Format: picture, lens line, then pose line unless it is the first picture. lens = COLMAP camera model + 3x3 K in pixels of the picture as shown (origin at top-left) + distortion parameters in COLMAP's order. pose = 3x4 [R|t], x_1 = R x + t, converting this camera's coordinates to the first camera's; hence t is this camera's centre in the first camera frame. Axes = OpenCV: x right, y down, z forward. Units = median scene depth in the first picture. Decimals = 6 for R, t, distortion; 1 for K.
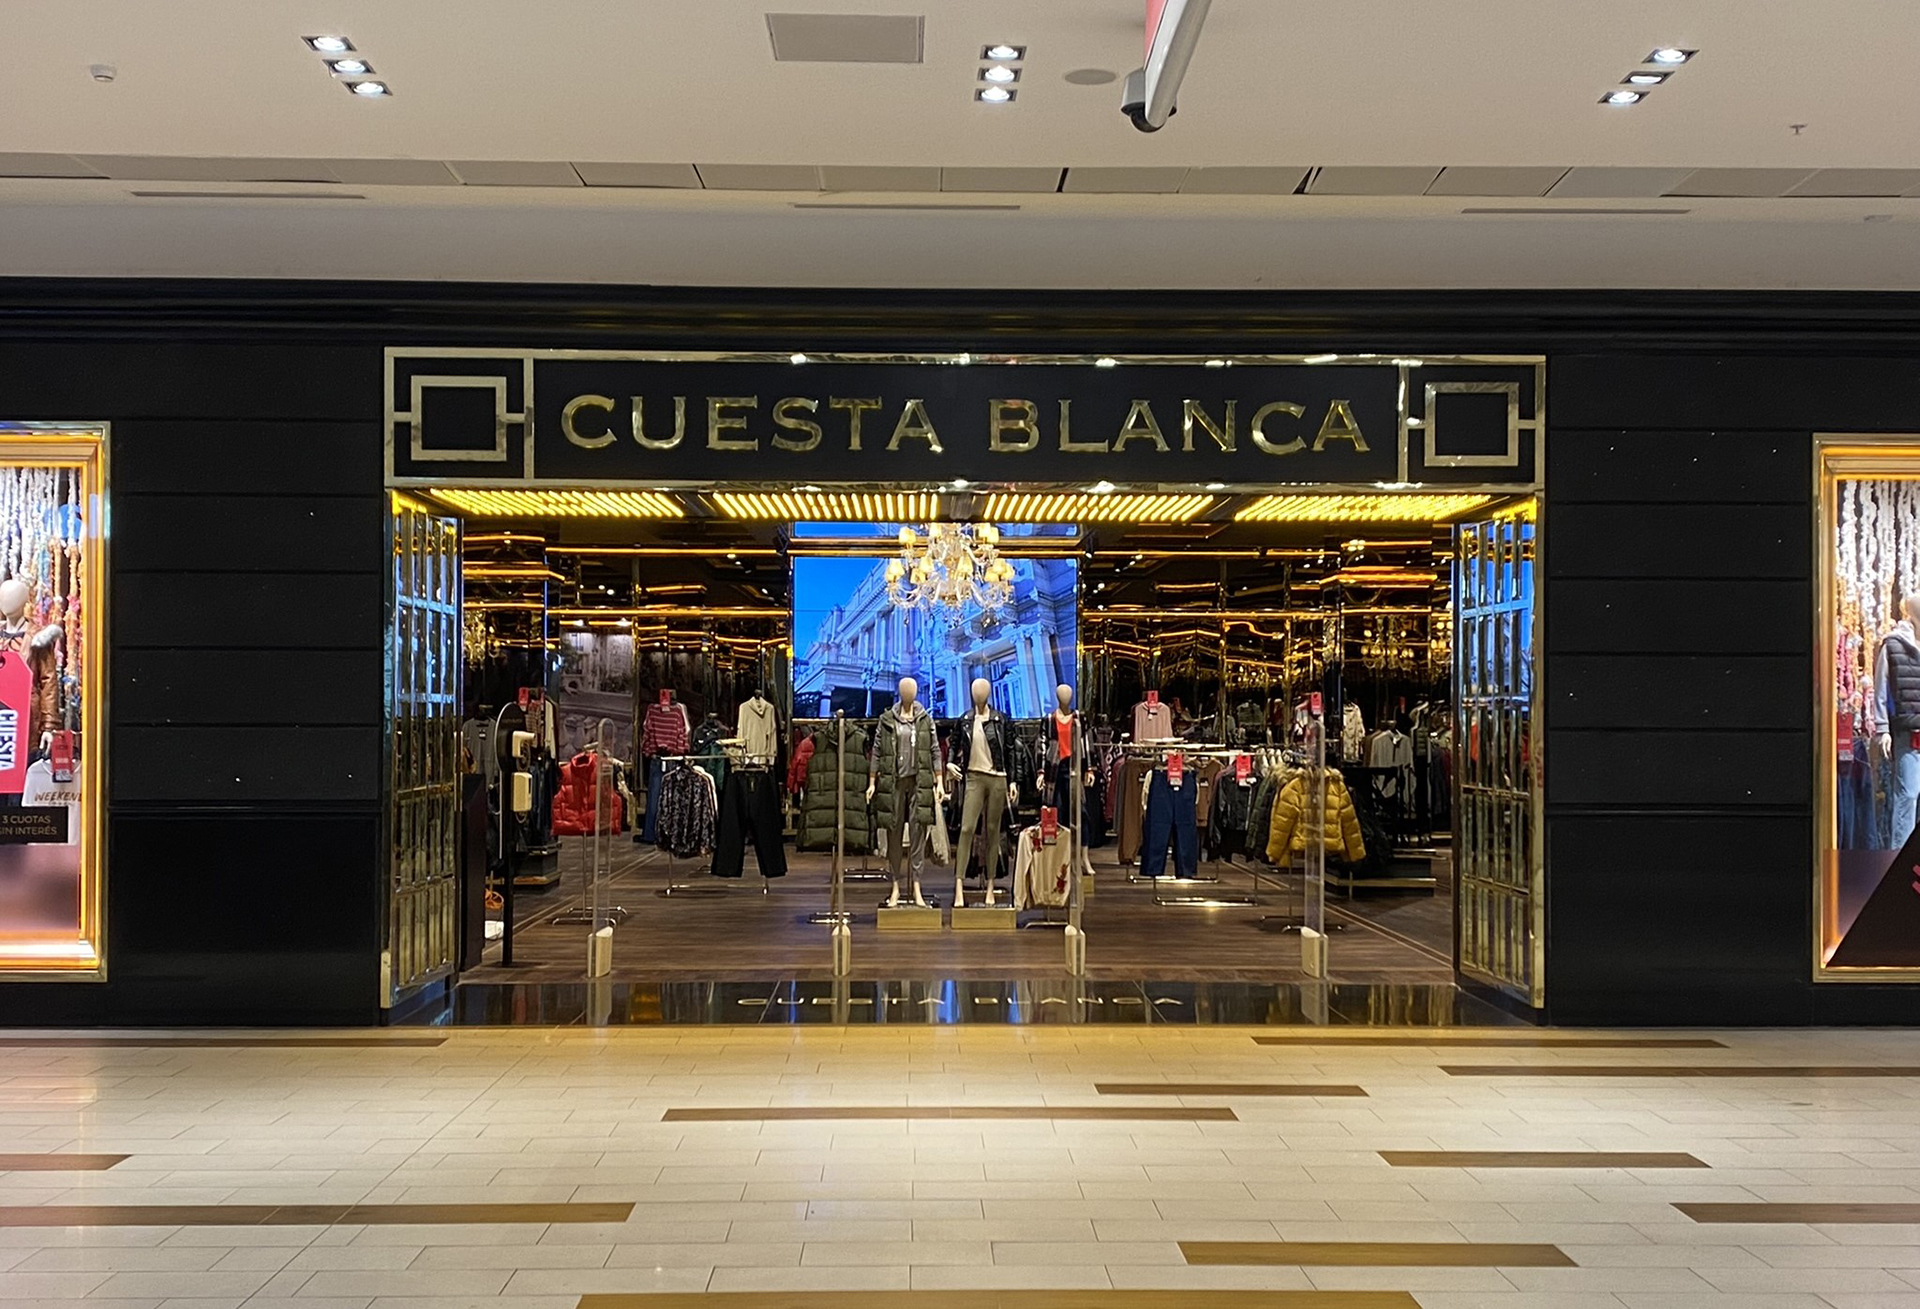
lens RADIAL K [[2216.1, 0, 959.7], [0, 2216.1, 651.3], [0, 0, 1]] dist [0.093637, 0.000000]
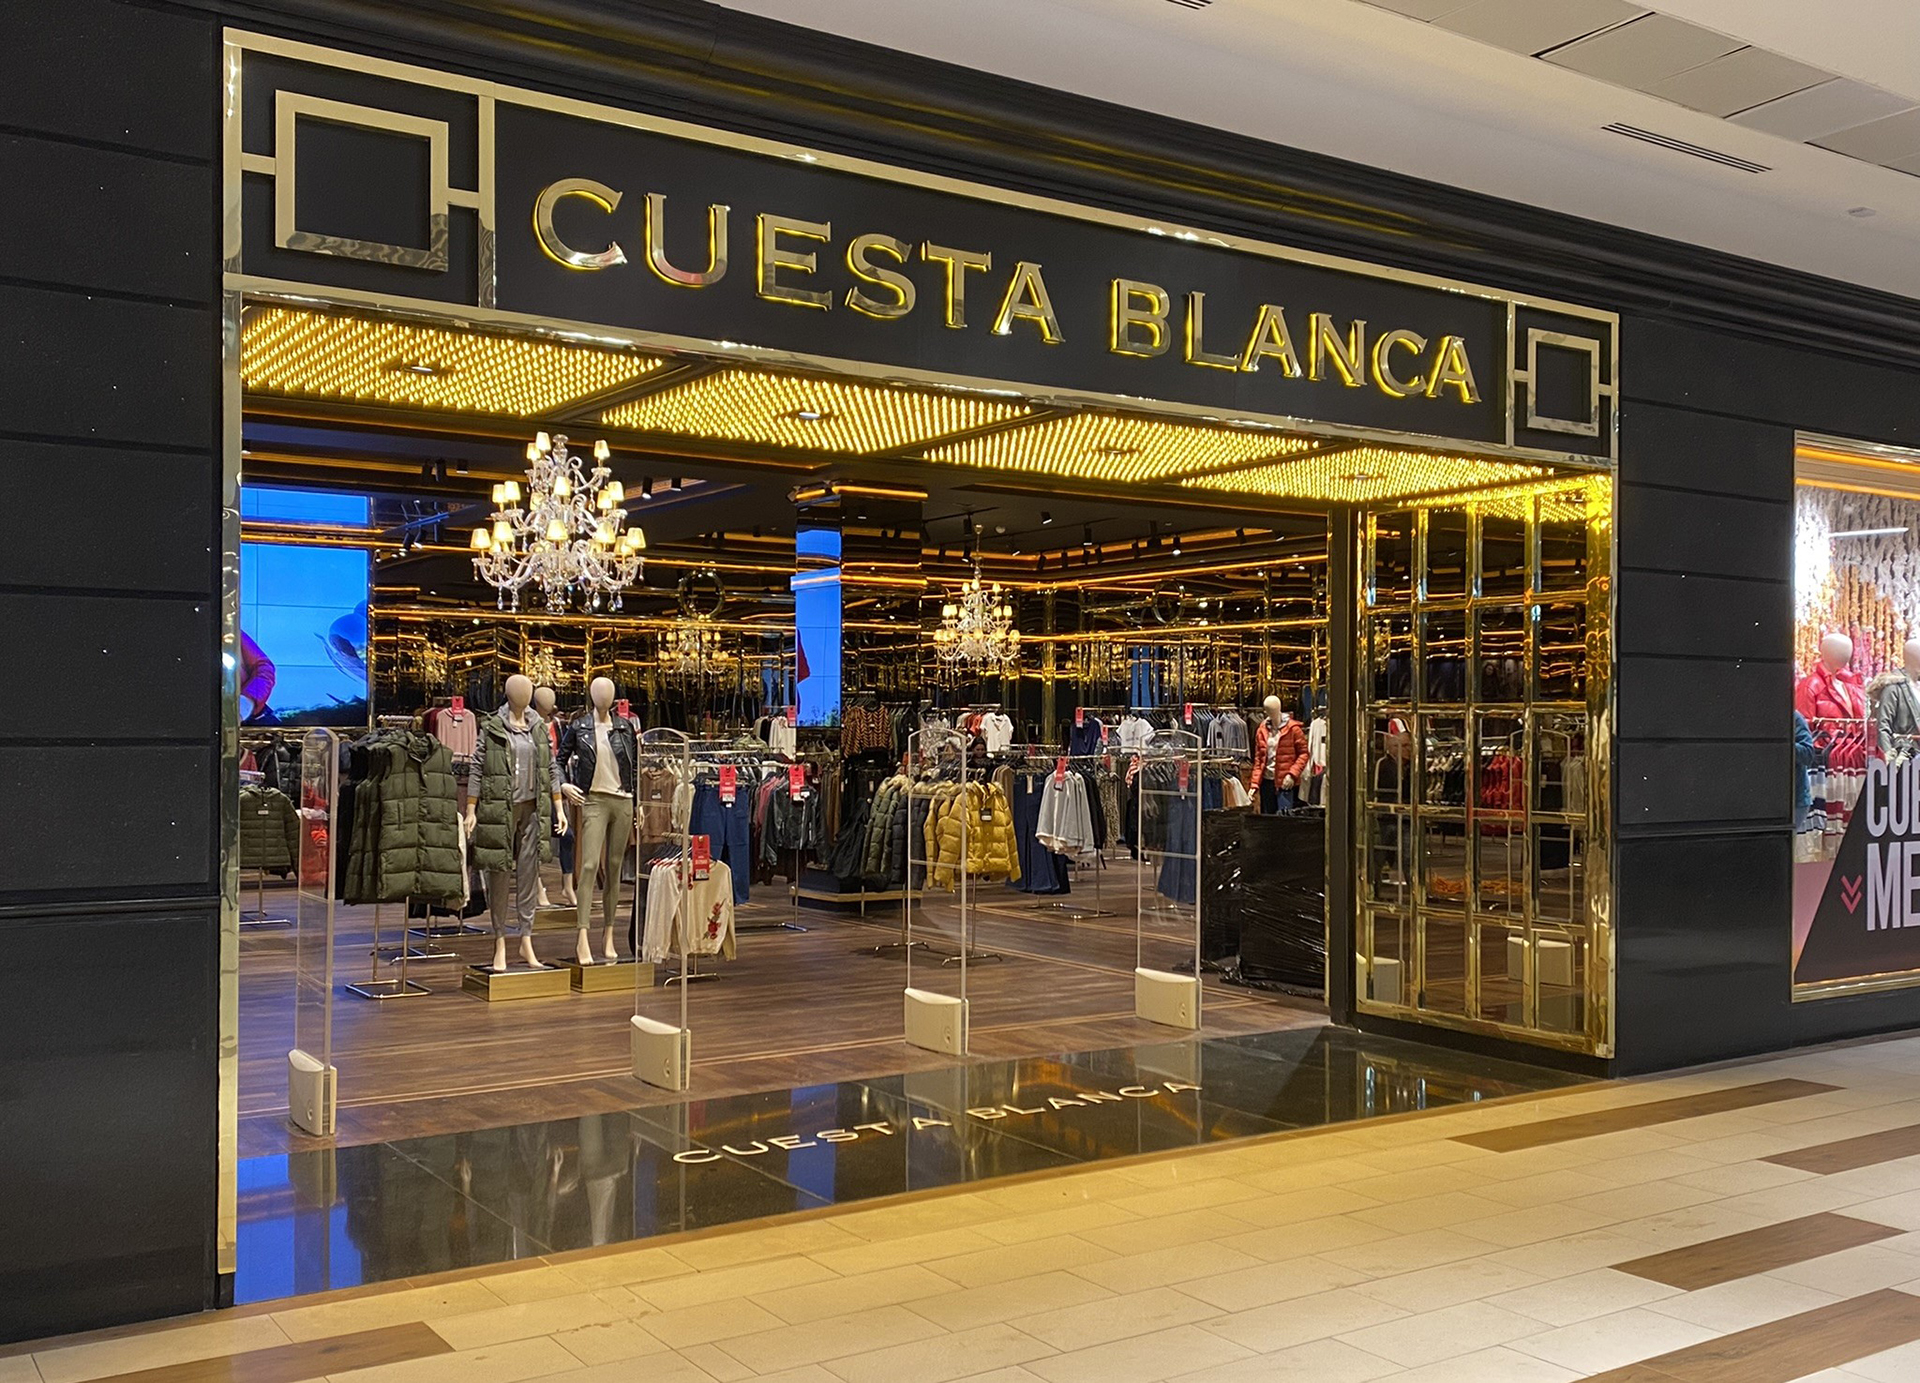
lens RADIAL K [[1821.4, 0, 962.2], [0, 1821.4, 698.7], [0, 0, 1]] dist [0.001415, 0.000000]
pose [[0.832755, 0.006812, 0.553600, -0.348249], [-0.015858, 0.999808, 0.011553, 0.015006], [-0.553415, -0.018399, 0.832702, 0.540047]]
